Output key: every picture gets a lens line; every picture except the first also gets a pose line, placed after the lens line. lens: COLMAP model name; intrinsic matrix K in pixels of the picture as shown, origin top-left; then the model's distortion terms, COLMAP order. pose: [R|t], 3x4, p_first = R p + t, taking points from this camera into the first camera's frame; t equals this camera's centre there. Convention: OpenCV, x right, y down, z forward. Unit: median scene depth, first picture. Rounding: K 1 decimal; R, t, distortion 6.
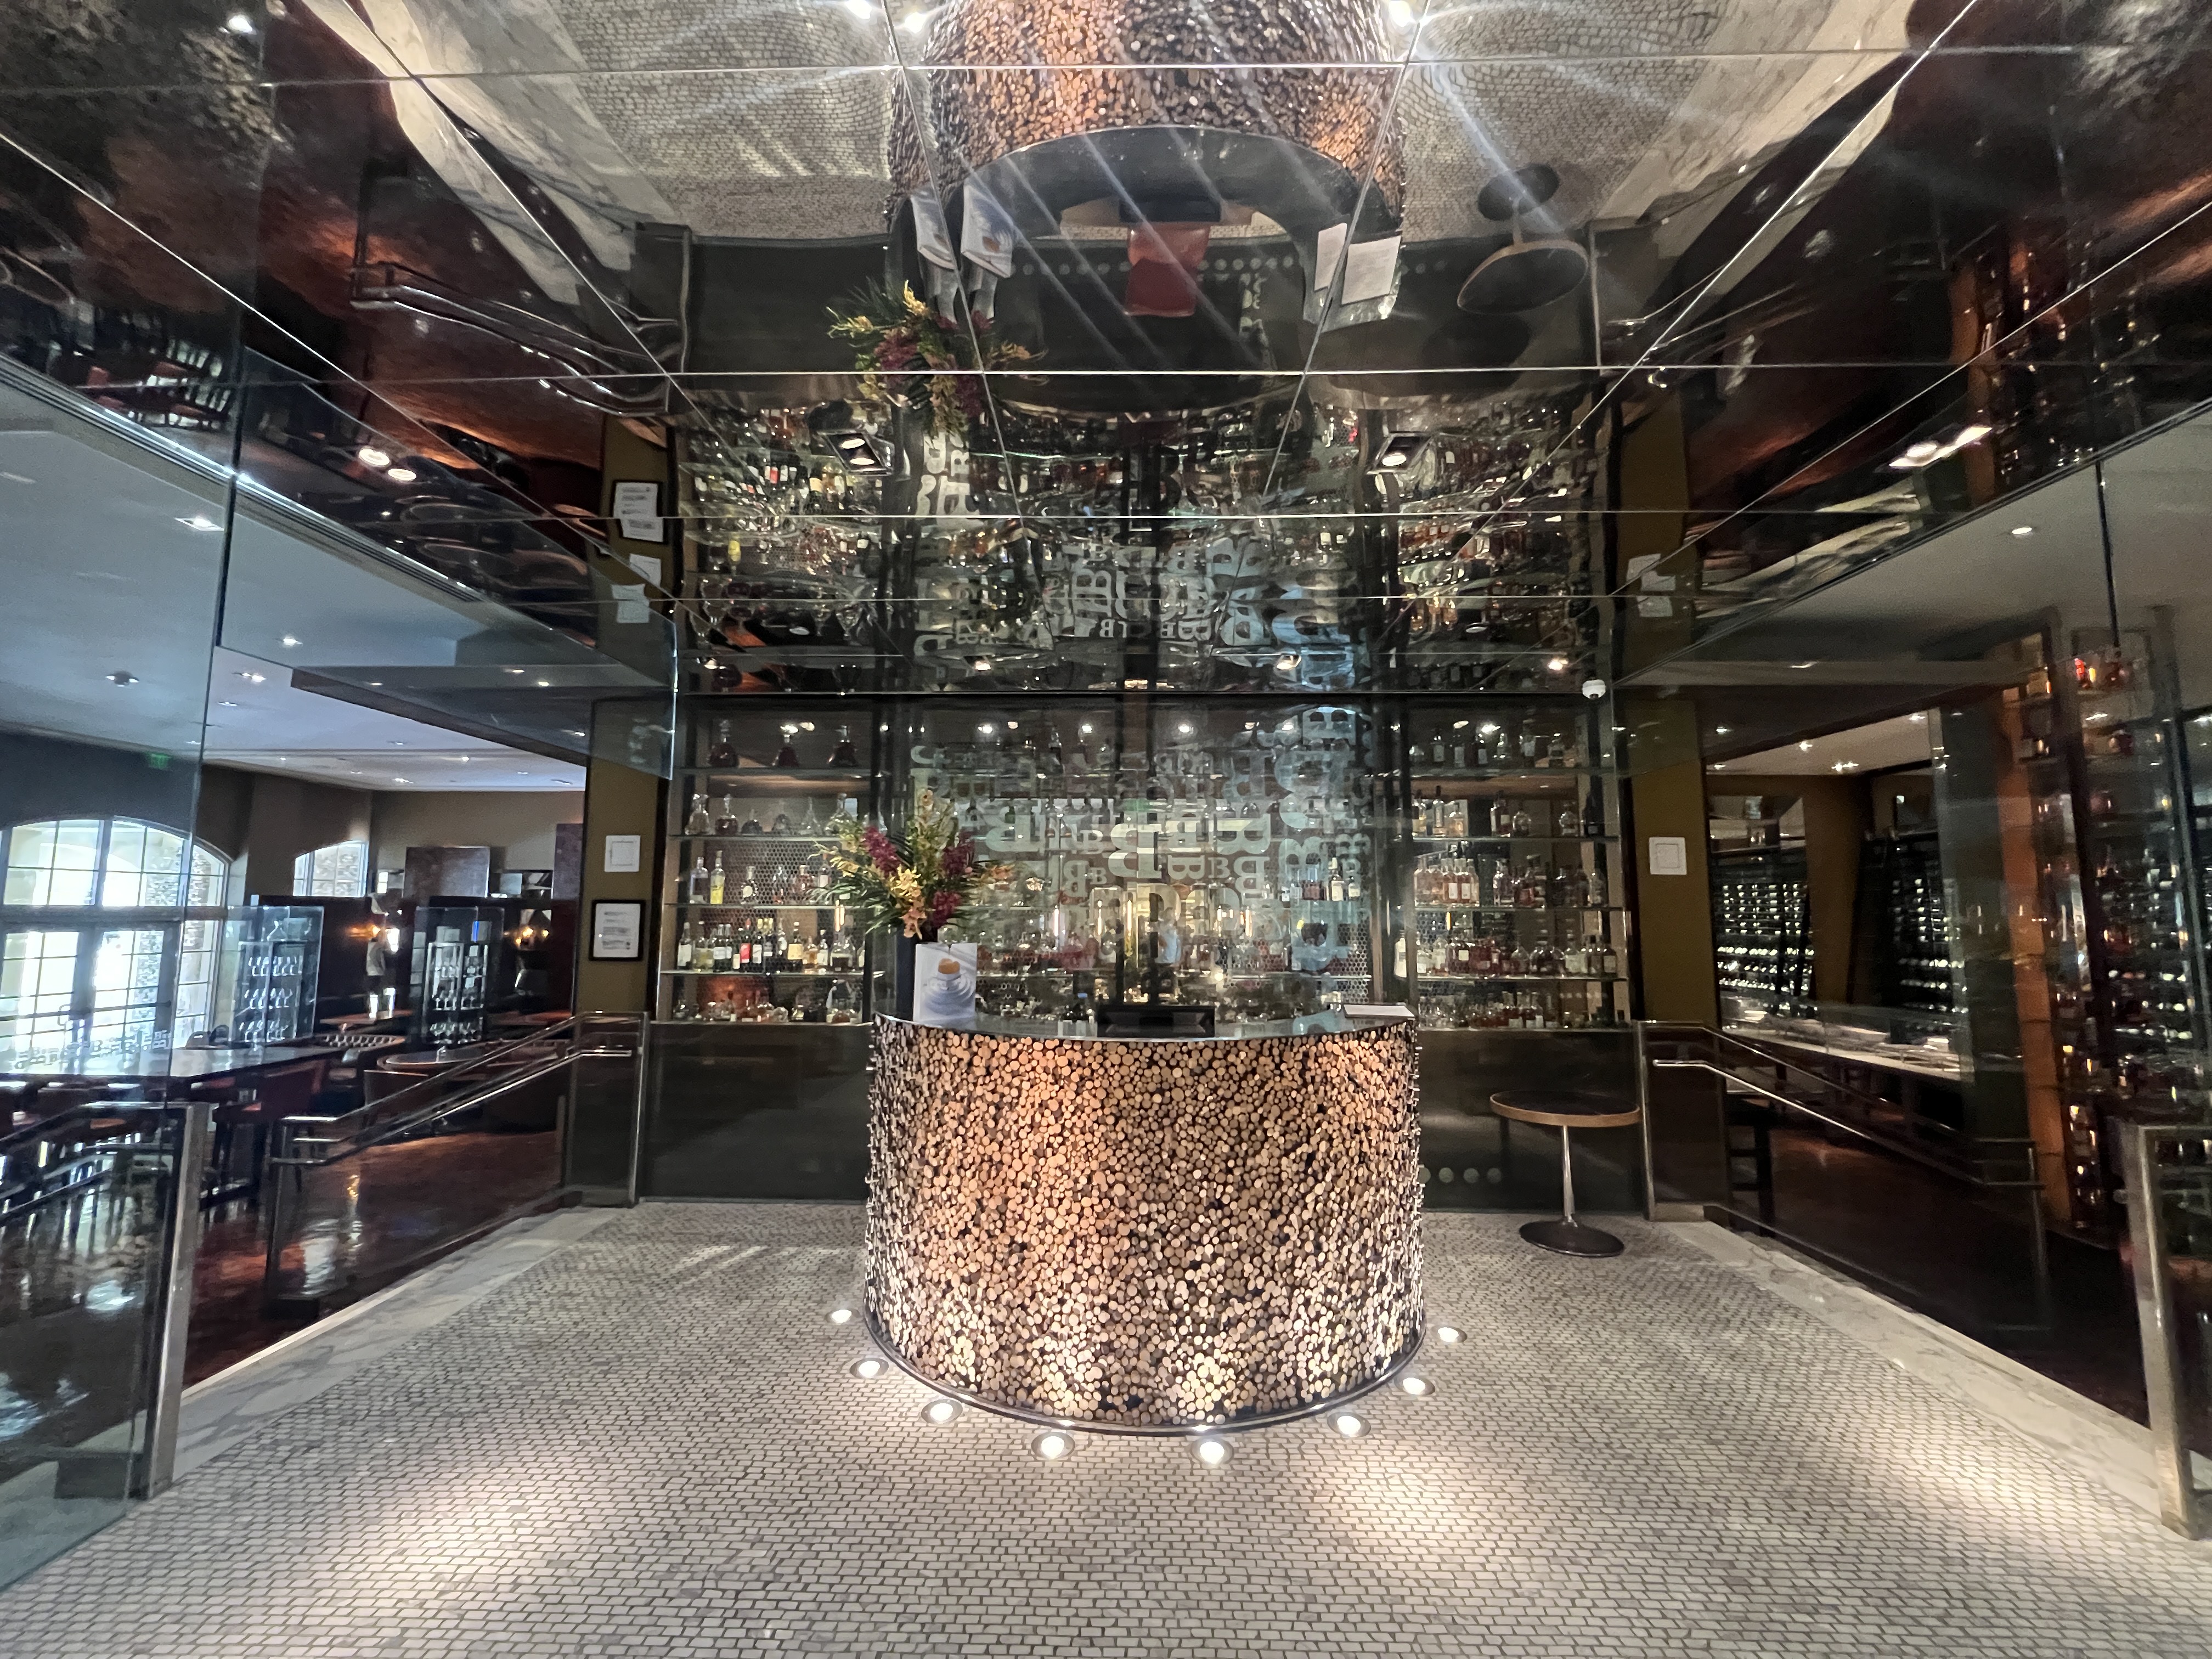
lens RADIAL K [[891.4, 0, 1108.3], [0, 891.4, 790.0], [0, 0, 1]] dist [-0.008151, -0.000247]
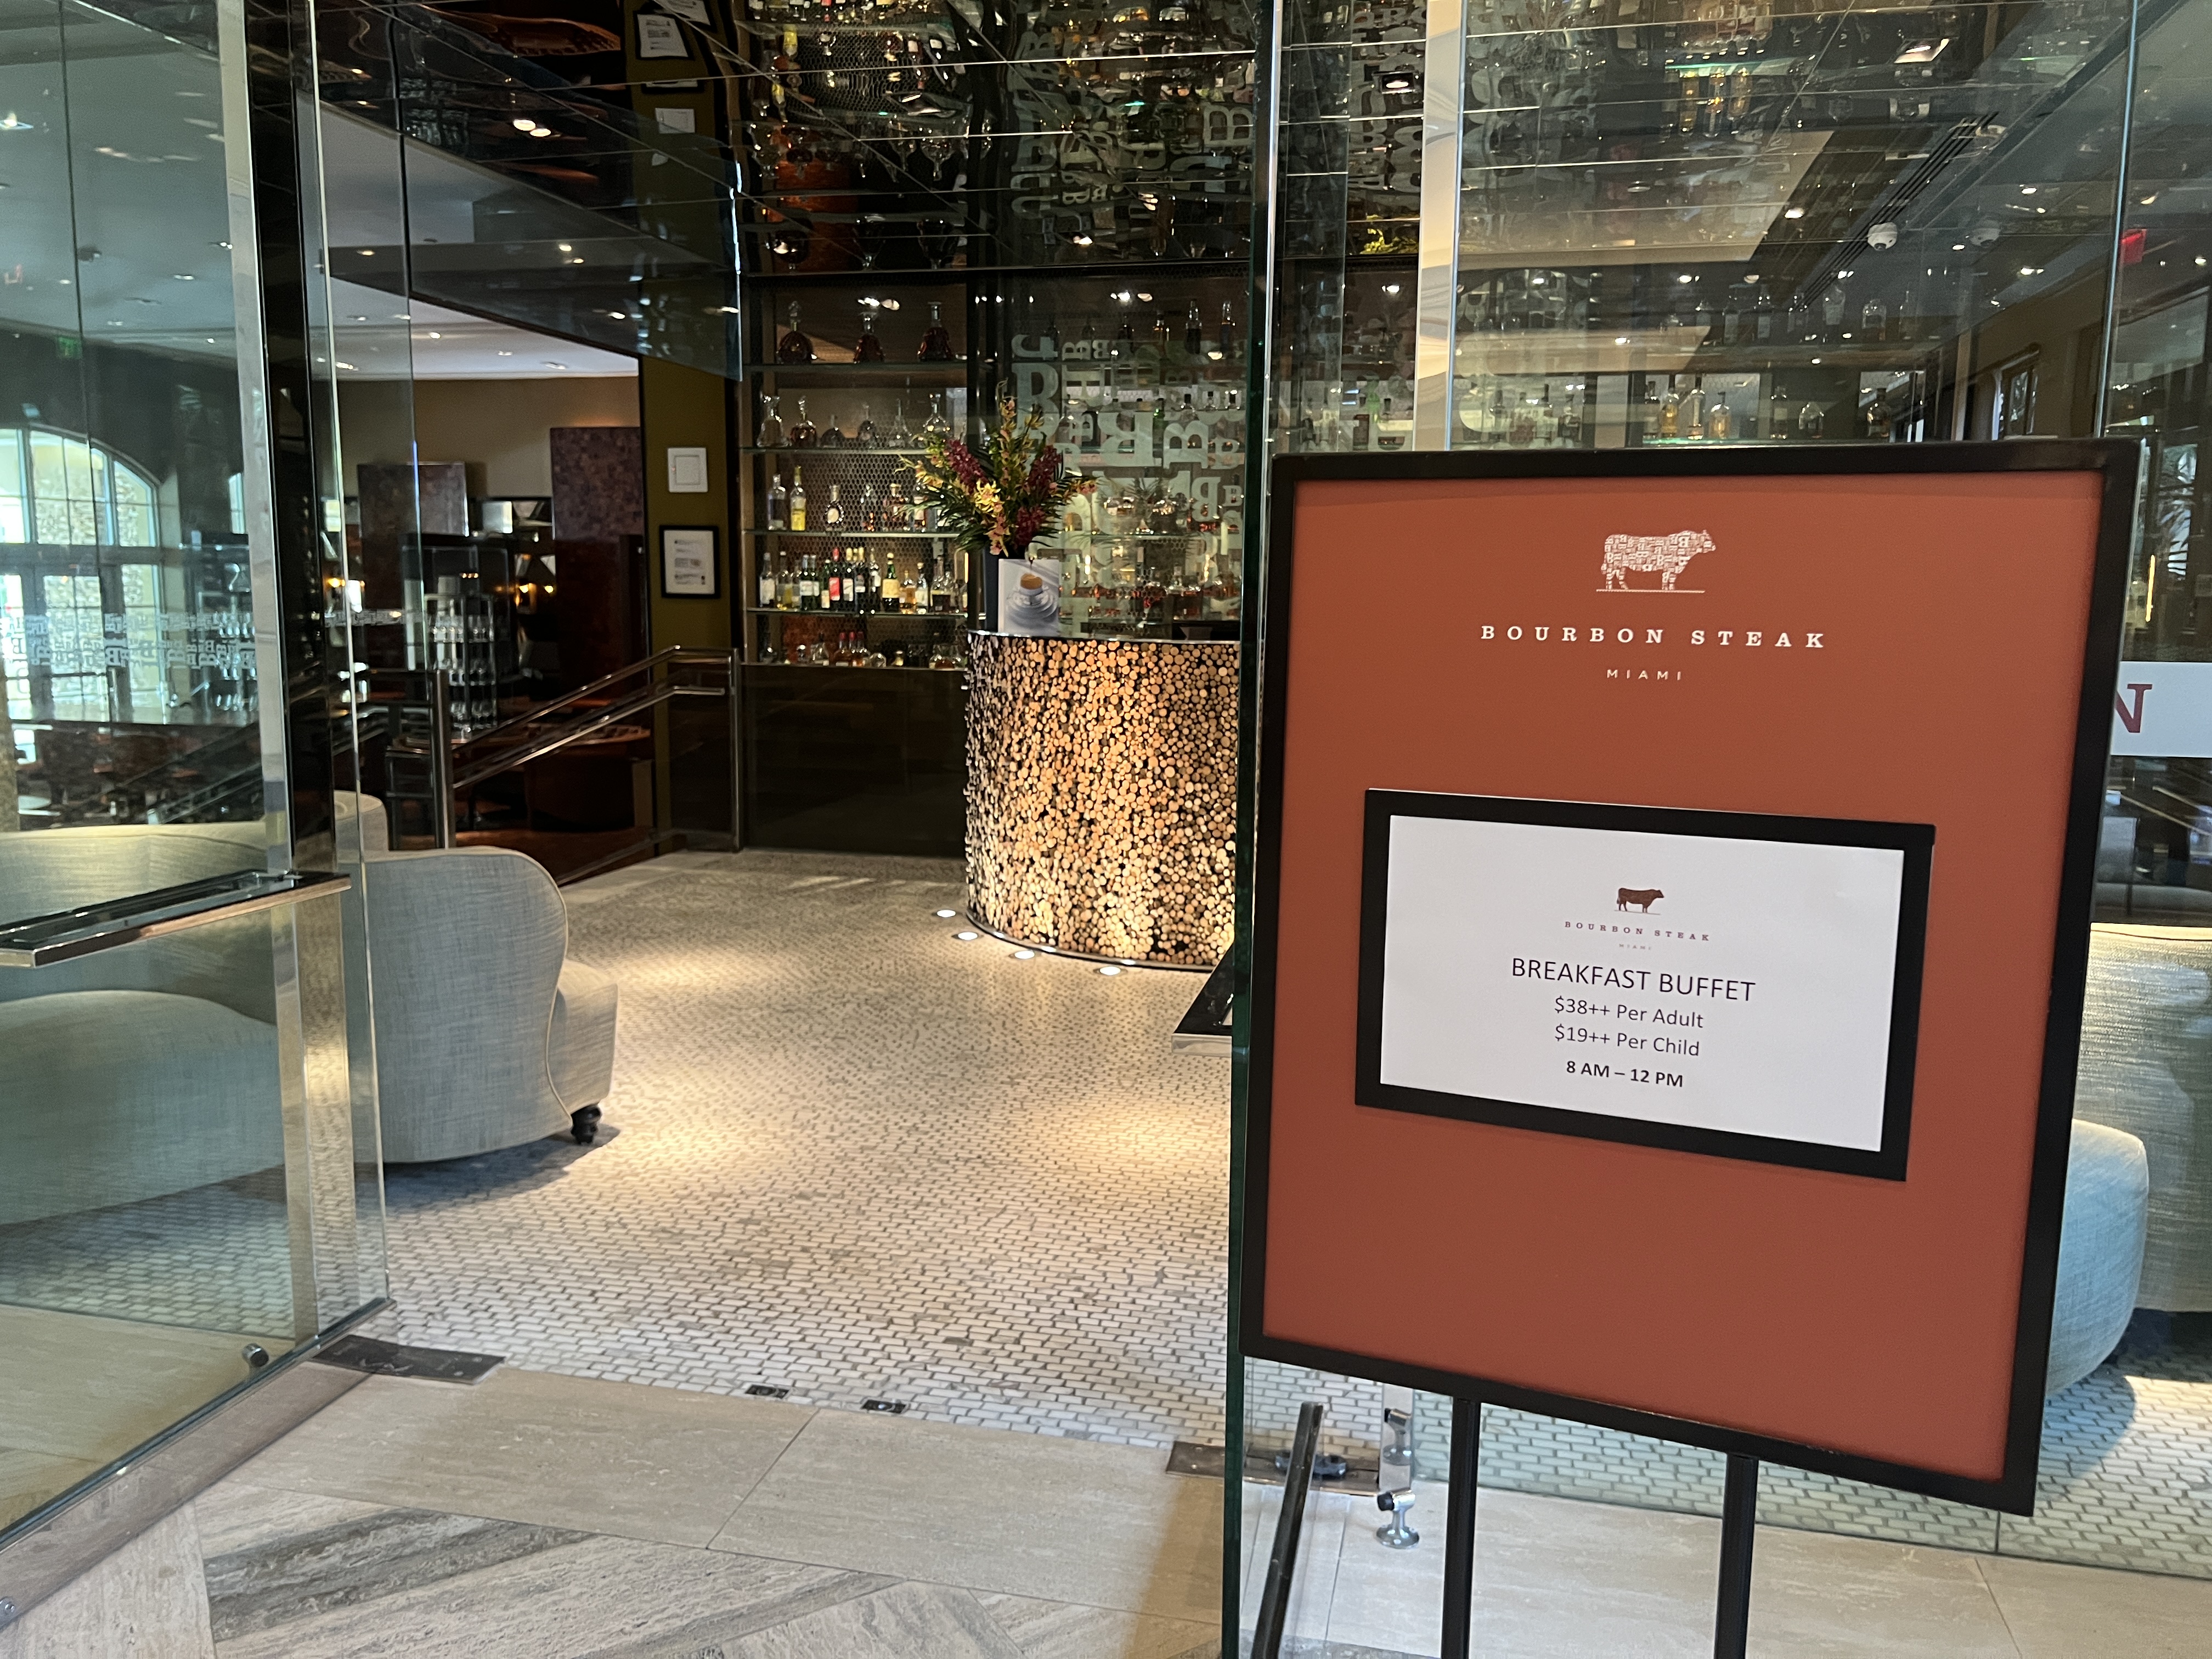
lens RADIAL K [[1672.3, 0, 1110.3], [0, 1672.3, 830.3], [0, 0, 1]] dist [-0.013840, -0.011168]
pose [[0.978020, 0.043045, -0.204018, 0.337816], [0.015594, 0.960620, 0.277429, -0.061875], [0.207925, -0.274512, 0.938834, -0.925344]]
